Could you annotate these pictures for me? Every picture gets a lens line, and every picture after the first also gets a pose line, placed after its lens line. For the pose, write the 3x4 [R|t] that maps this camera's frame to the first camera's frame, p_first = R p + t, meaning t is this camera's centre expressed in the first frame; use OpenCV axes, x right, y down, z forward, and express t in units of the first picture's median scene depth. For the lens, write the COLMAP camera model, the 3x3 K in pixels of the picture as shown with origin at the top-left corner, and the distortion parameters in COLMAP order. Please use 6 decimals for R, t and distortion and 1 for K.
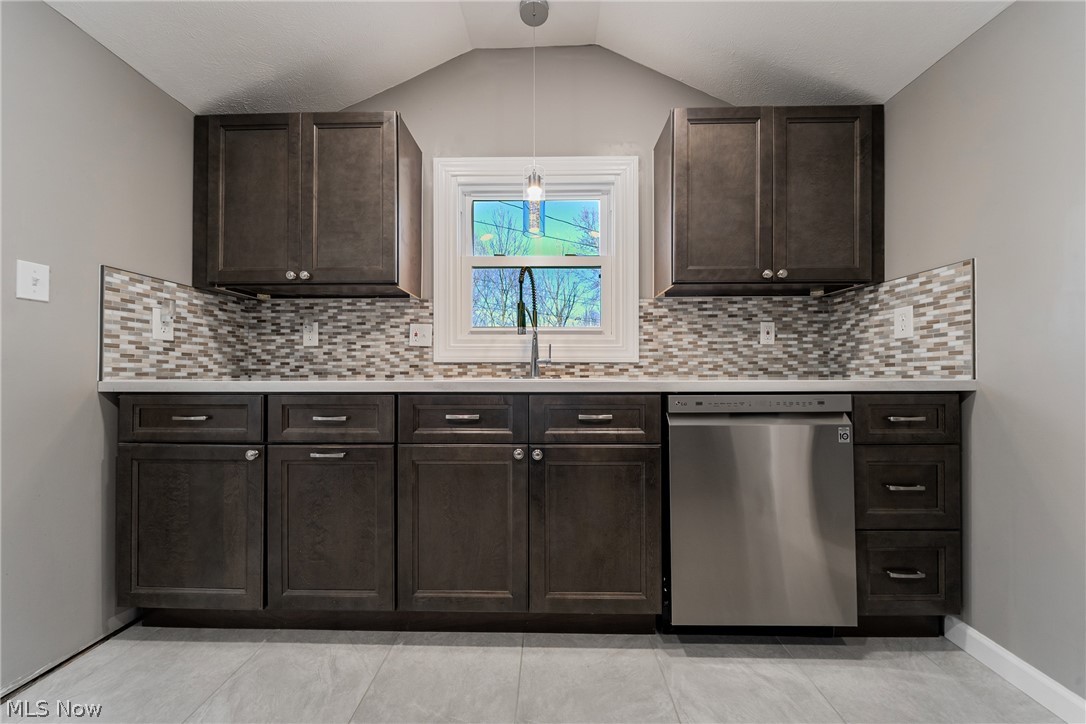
lens RADIAL K [[372.3, 0, 546.4], [0, 372.3, 372.5], [0, 0, 1]] dist [-0.001145, -0.000140]
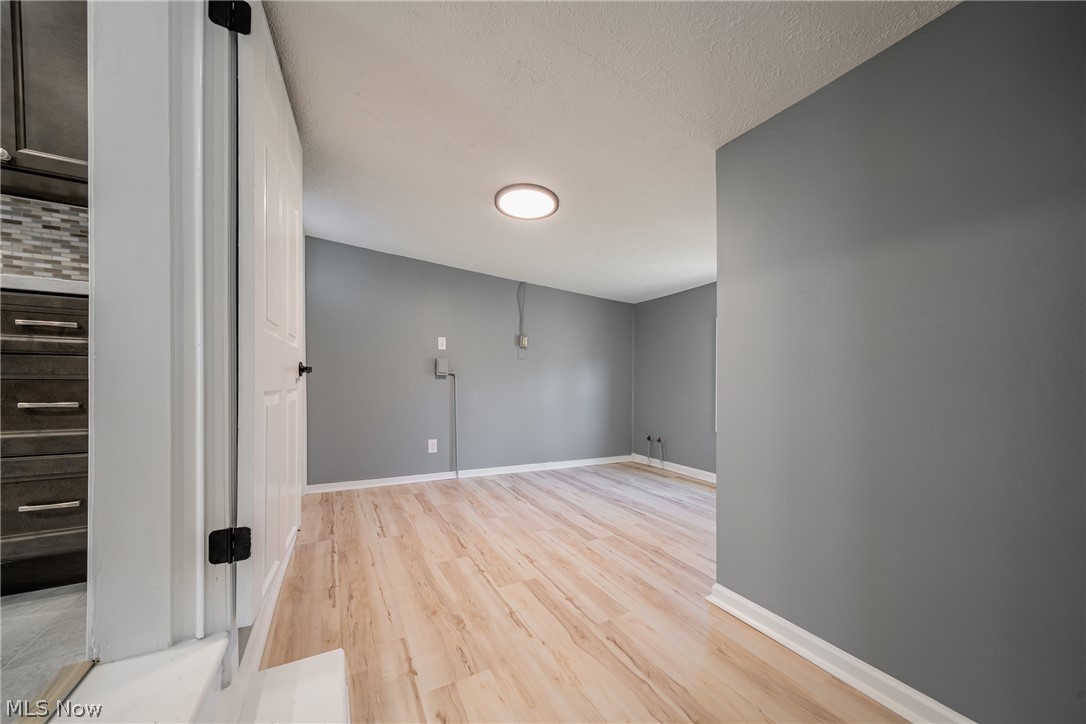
lens RADIAL K [[375.3, 0, 547.3], [0, 375.3, 386.1], [0, 0, 1]] dist [-0.000460, -0.000018]
pose [[0.864502, 0.006359, 0.502589, 1.010527], [-0.012212, 0.999891, 0.008354, 0.162635], [-0.502481, -0.013359, 0.864485, -0.211247]]
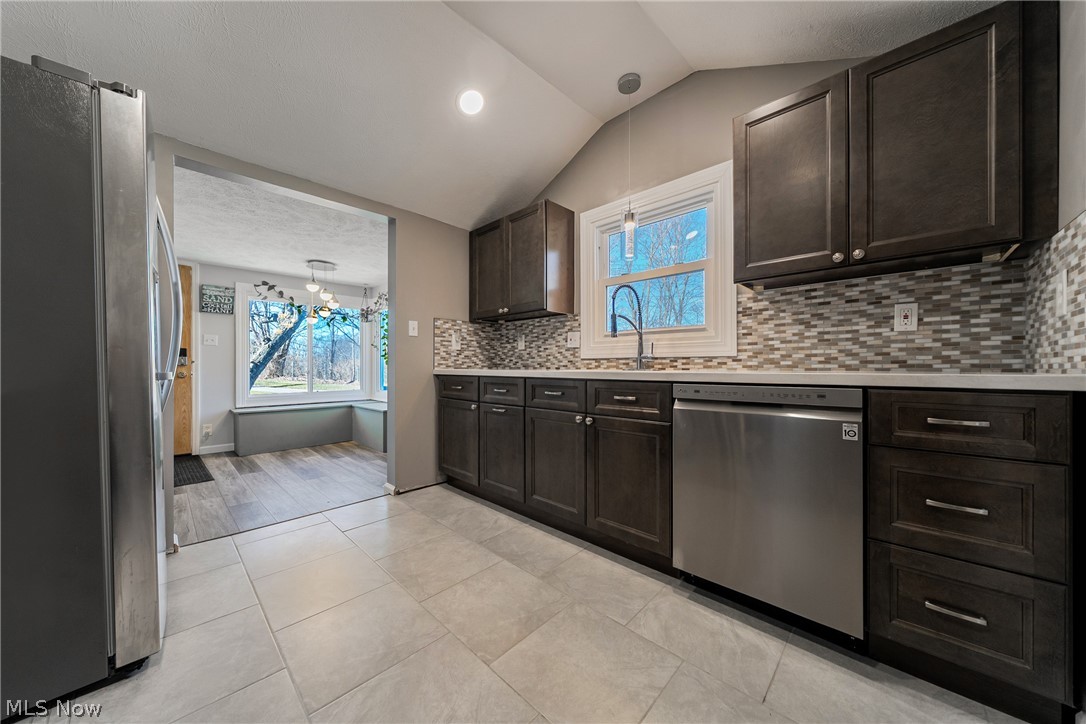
lens RADIAL K [[372.3, 0, 546.4], [0, 372.3, 372.5], [0, 0, 1]] dist [-0.001145, -0.000140]
pose [[0.735330, 0.012321, -0.677597, 0.568135], [-0.000794, 0.999850, 0.017319, 0.001593], [0.677709, -0.012197, 0.735229, -0.133854]]
